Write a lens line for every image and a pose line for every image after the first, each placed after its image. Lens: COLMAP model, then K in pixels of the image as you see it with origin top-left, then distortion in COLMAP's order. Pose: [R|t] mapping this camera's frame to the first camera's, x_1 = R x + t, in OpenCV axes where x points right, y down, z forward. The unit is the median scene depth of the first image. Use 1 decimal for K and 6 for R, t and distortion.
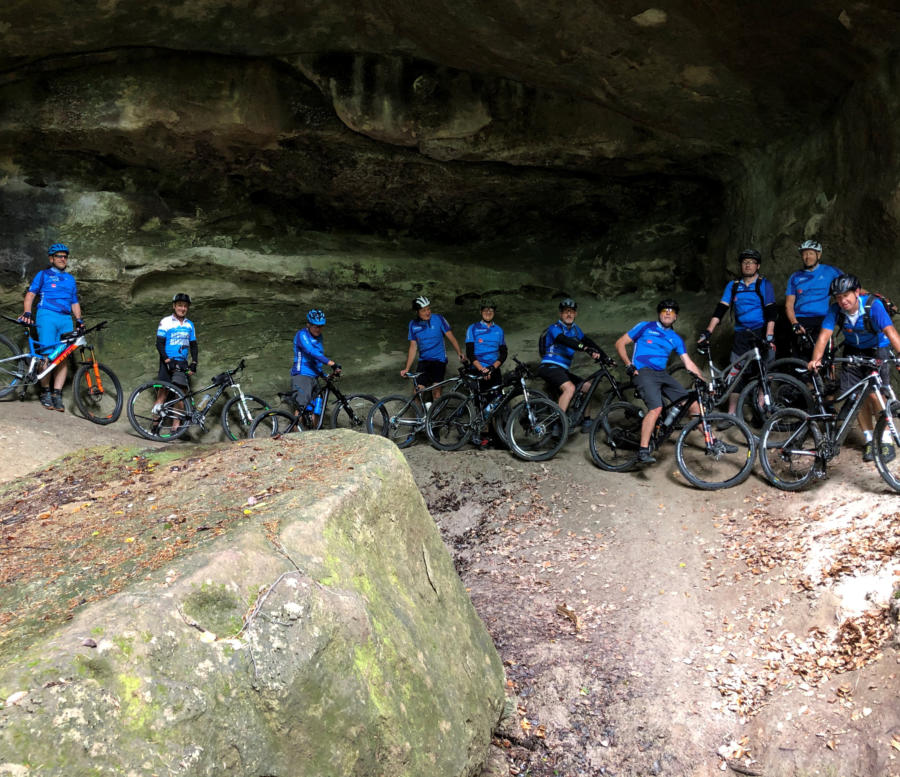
lens RADIAL K [[856.1, 0, 450.0], [0, 856.1, 388.5], [0, 0, 1]] dist [0.010664, -0.010350]
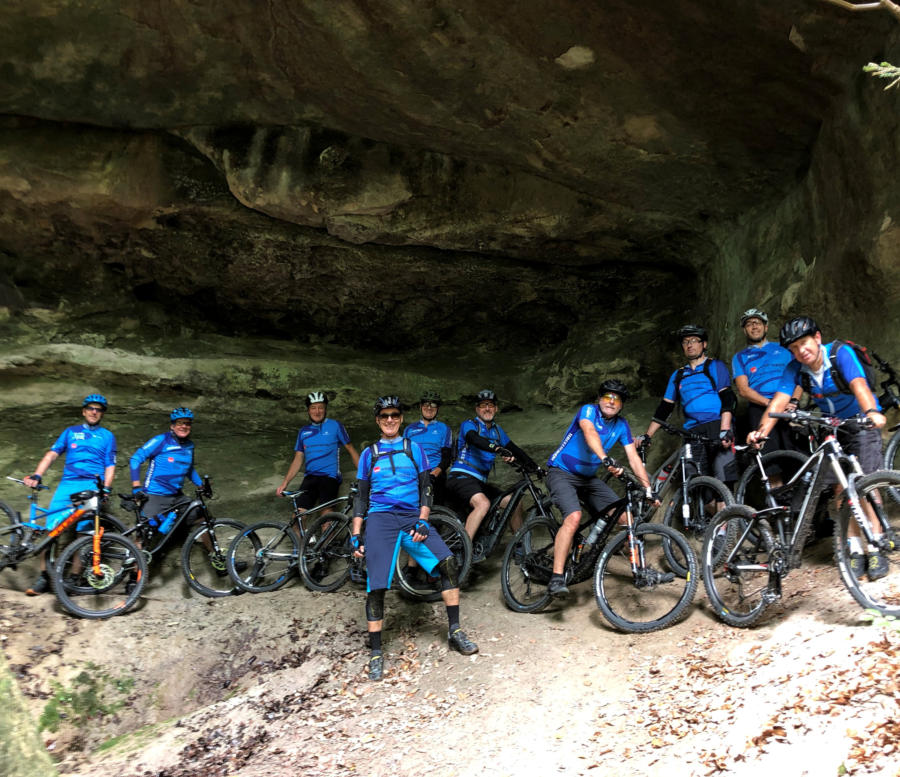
lens RADIAL K [[934.4, 0, 451.4], [0, 934.4, 360.5], [0, 0, 1]] dist [0.158704, -0.537135]
pose [[0.999823, -0.002103, -0.018689, 0.106656], [-0.001862, 0.977775, -0.209646, 0.041264], [0.018715, 0.209644, 0.977599, 0.131620]]
